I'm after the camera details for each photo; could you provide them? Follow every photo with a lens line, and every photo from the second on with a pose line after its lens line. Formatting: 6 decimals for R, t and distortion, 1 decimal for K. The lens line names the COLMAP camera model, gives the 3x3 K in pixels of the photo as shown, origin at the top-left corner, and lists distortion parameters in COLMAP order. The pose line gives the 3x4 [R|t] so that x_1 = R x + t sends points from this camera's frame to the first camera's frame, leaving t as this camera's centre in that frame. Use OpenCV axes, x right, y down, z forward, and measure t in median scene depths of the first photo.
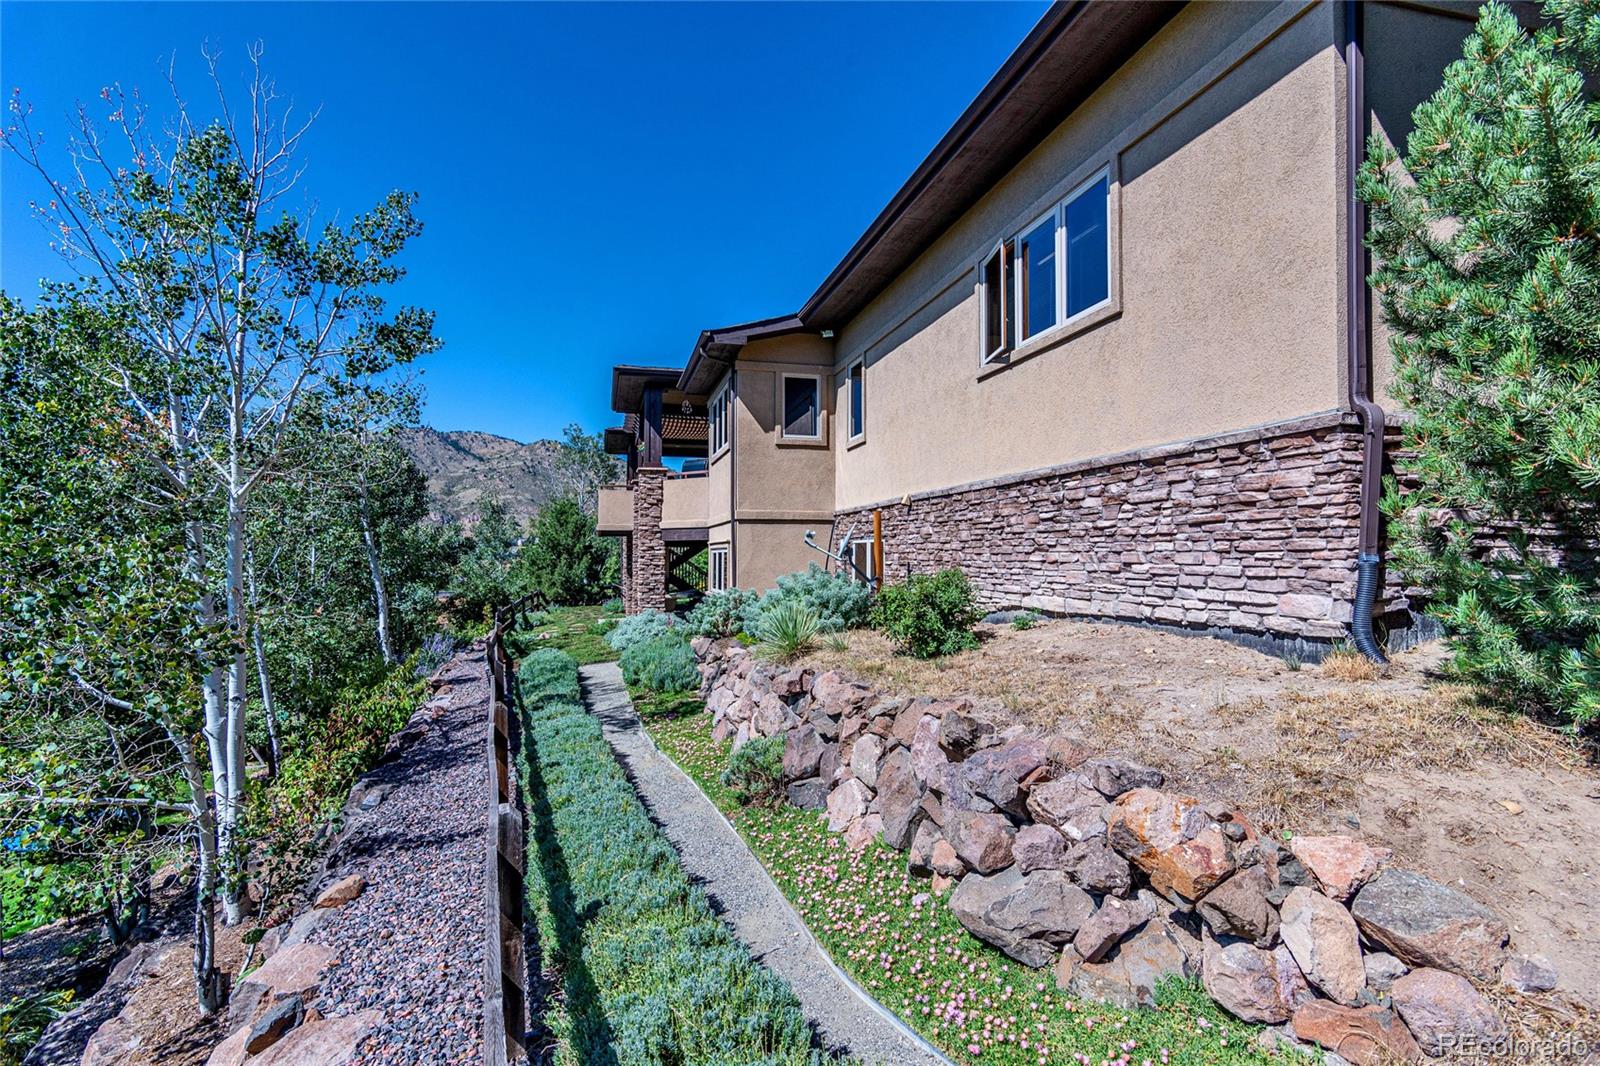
lens RADIAL K [[757.0, 0, 800.0], [0, 757.0, 533.0], [0, 0, 1]] dist [0.016136, 0.000981]
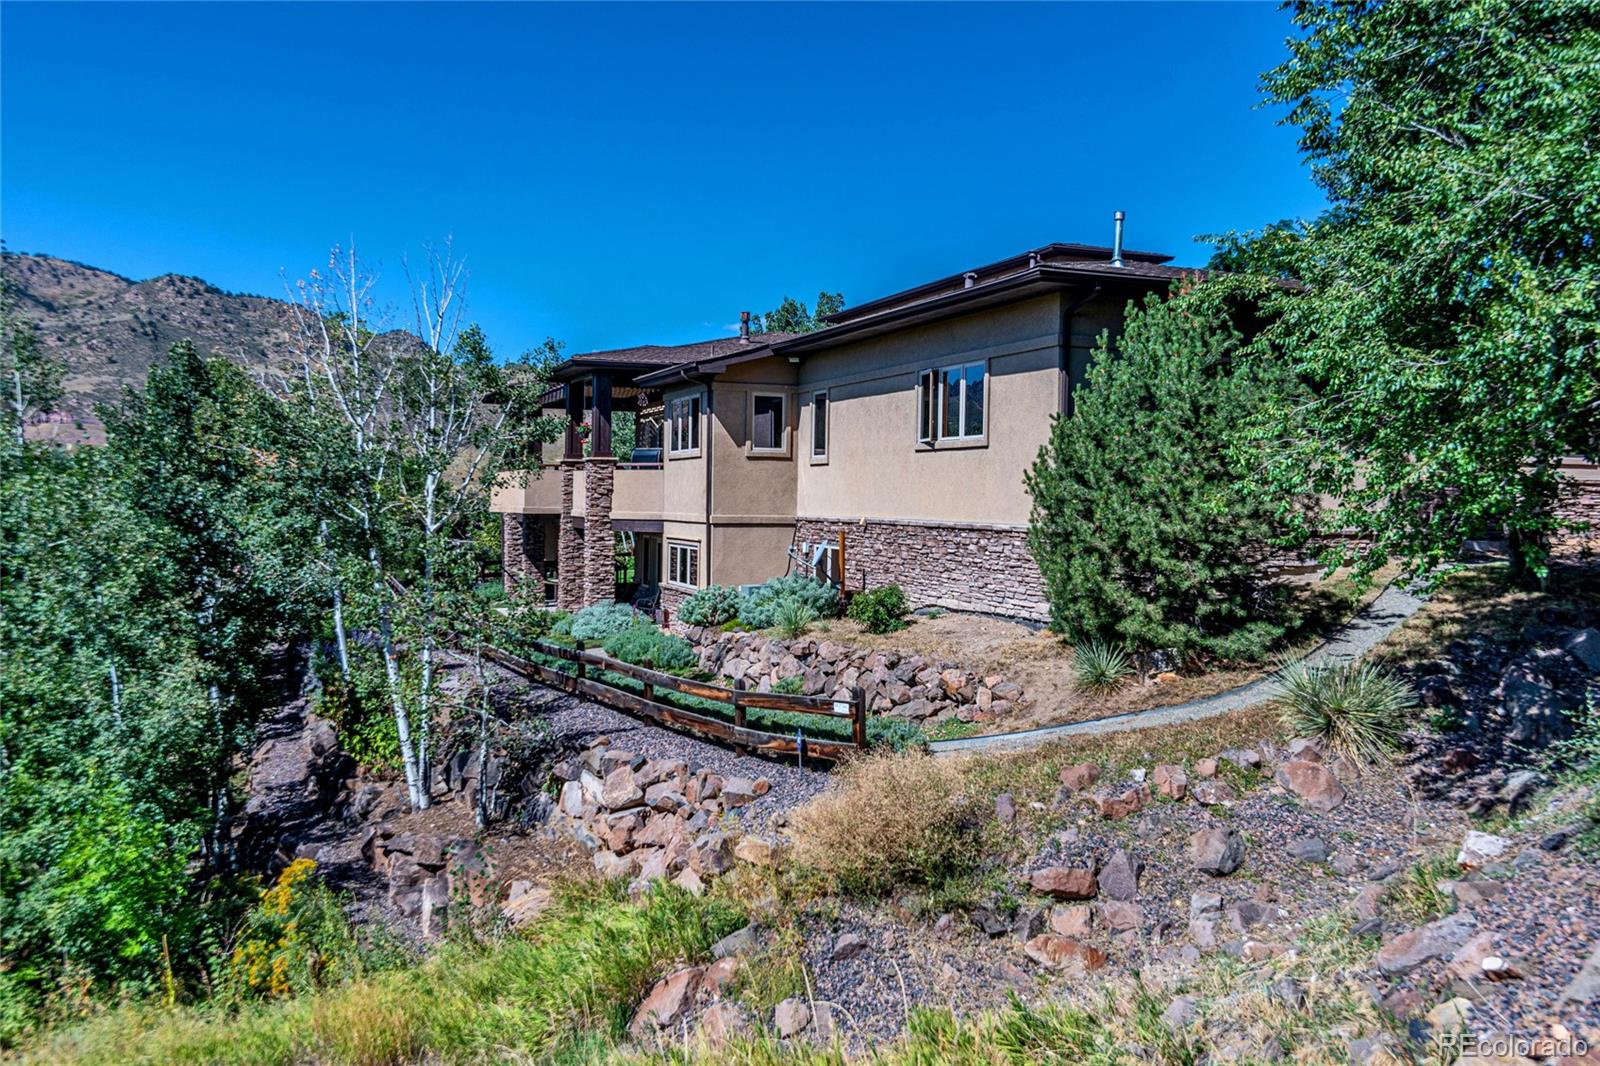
lens RADIAL K [[1491.0, 0, 800.0], [0, 1491.0, 533.0], [0, 0, 1]] dist [-0.009502, -0.004627]
pose [[0.992282, 0.010813, 0.123529, -0.389404], [-0.018730, 0.997831, 0.063106, -0.251111], [-0.122579, -0.064933, 0.990332, -2.097314]]
